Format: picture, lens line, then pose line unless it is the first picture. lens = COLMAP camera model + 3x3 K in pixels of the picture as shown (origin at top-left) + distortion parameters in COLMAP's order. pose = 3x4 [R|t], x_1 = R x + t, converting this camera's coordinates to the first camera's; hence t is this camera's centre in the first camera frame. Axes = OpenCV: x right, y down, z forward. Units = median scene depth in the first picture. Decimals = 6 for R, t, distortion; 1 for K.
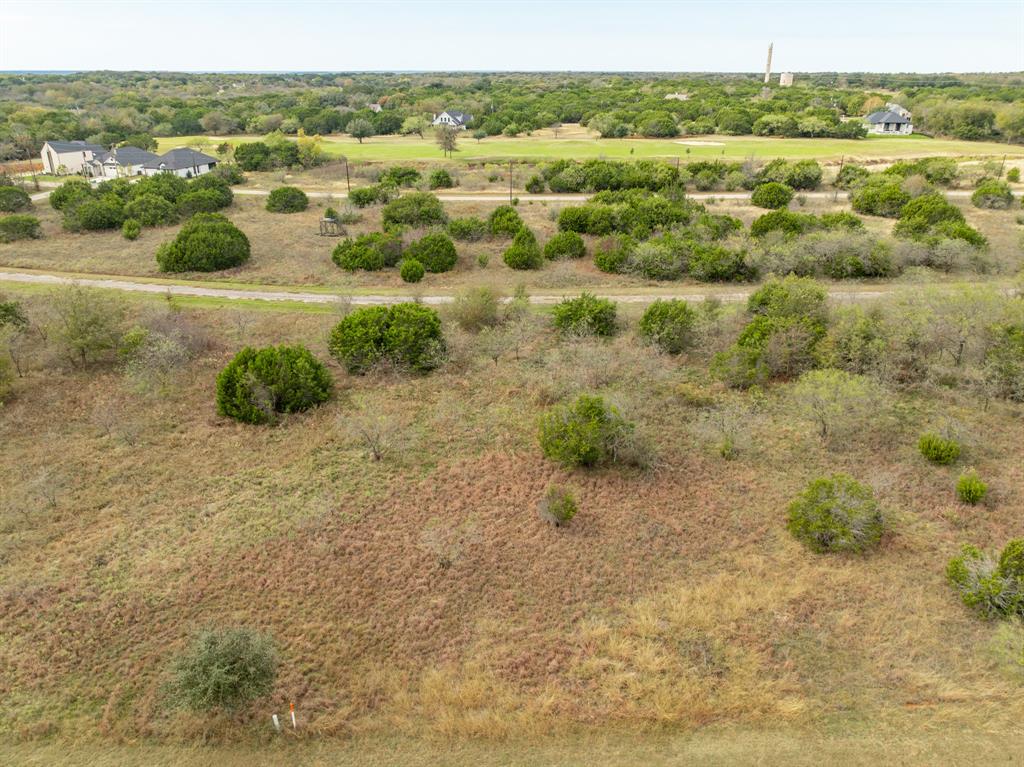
lens RADIAL K [[732.4, 0, 512.0], [0, 732.4, 383.5], [0, 0, 1]] dist [-0.026036, 0.011989]
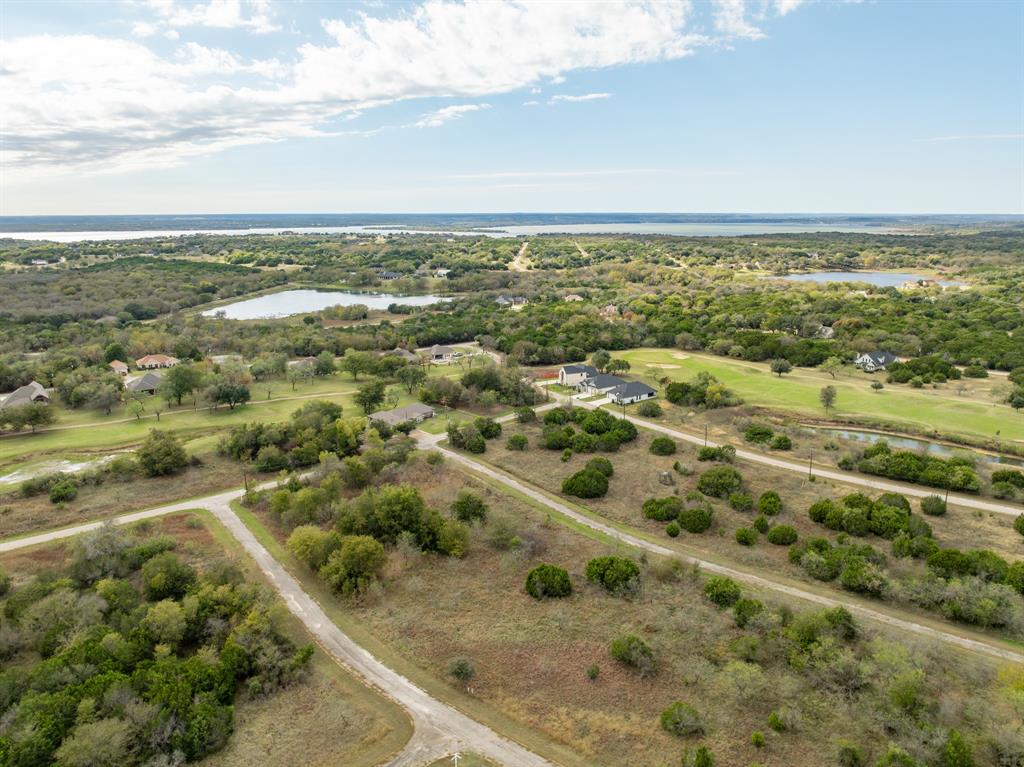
lens RADIAL K [[732.4, 0, 512.0], [0, 732.4, 383.5], [0, 0, 1]] dist [-0.026036, 0.011989]
pose [[0.761416, 0.147212, -0.631327, 0.602995], [-0.252787, 0.964205, -0.080044, -0.244750], [0.596945, 0.220538, 0.771375, -0.637949]]
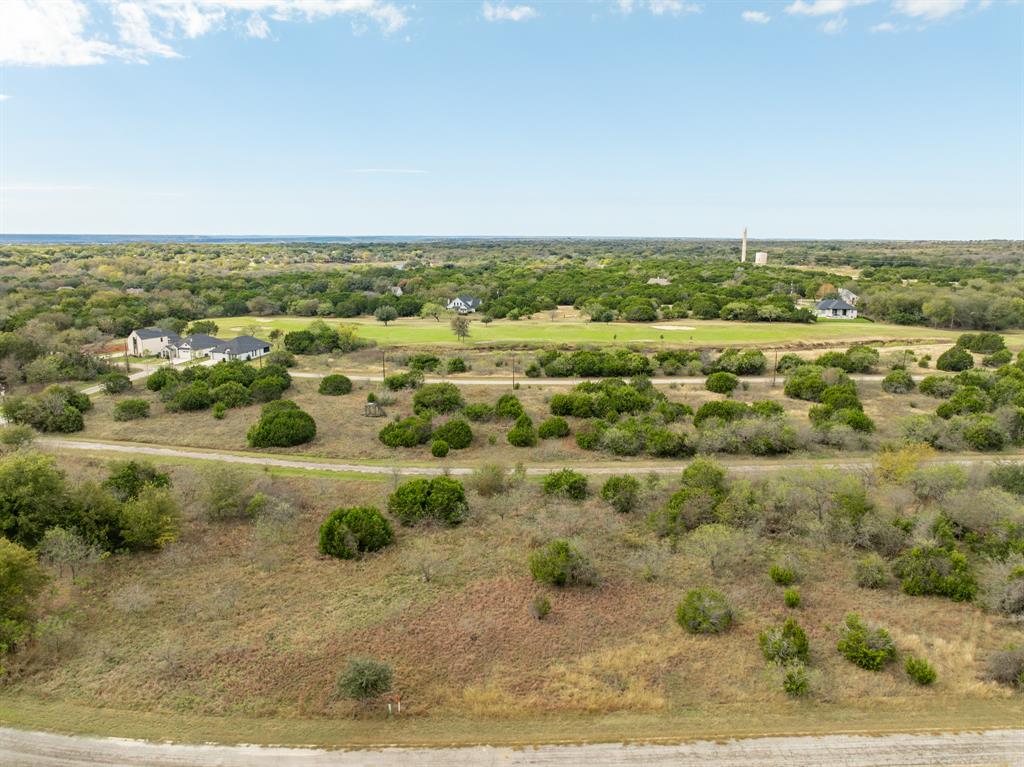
lens RADIAL K [[732.4, 0, 512.0], [0, 732.4, 383.5], [0, 0, 1]] dist [-0.026036, 0.011989]
pose [[0.999986, 0.003418, -0.004002, 0.001546], [-0.004163, 0.978921, -0.204199, 0.004059], [0.003220, 0.204212, 0.978921, -0.333267]]
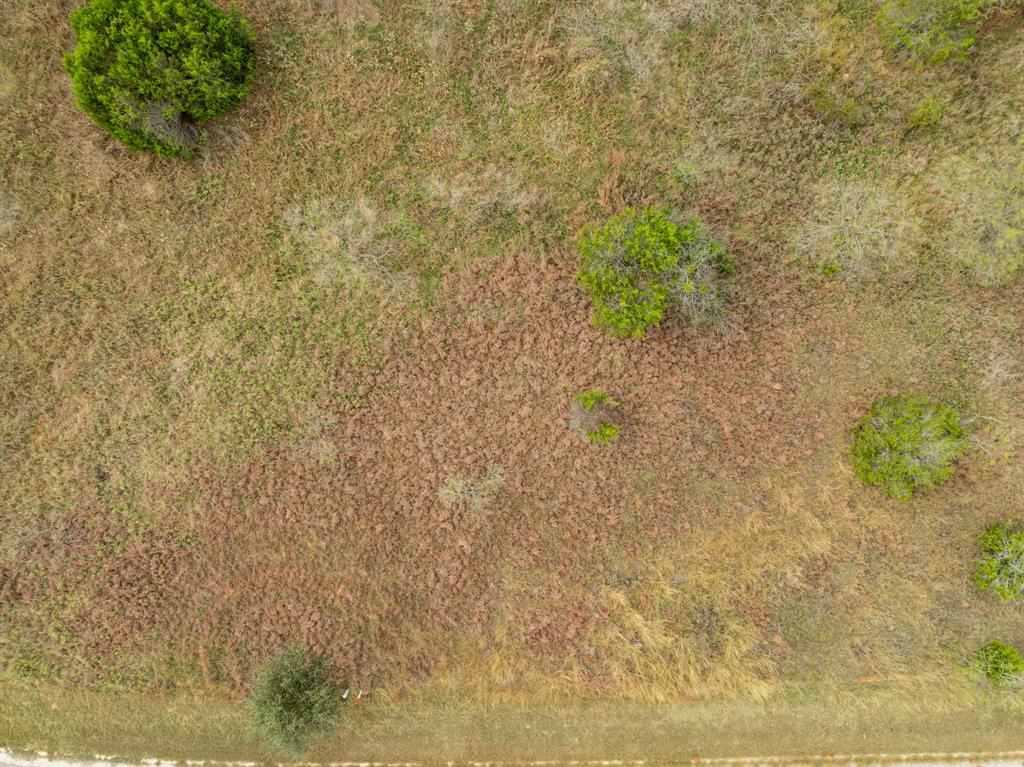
lens RADIAL K [[732.4, 0, 512.0], [0, 732.4, 383.5], [0, 0, 1]] dist [-0.026036, 0.011989]
pose [[0.999873, 0.014722, -0.006153, -0.011893], [-0.000057, 0.388877, 0.921290, -0.280108], [0.015956, -0.921172, 0.388828, 0.313482]]
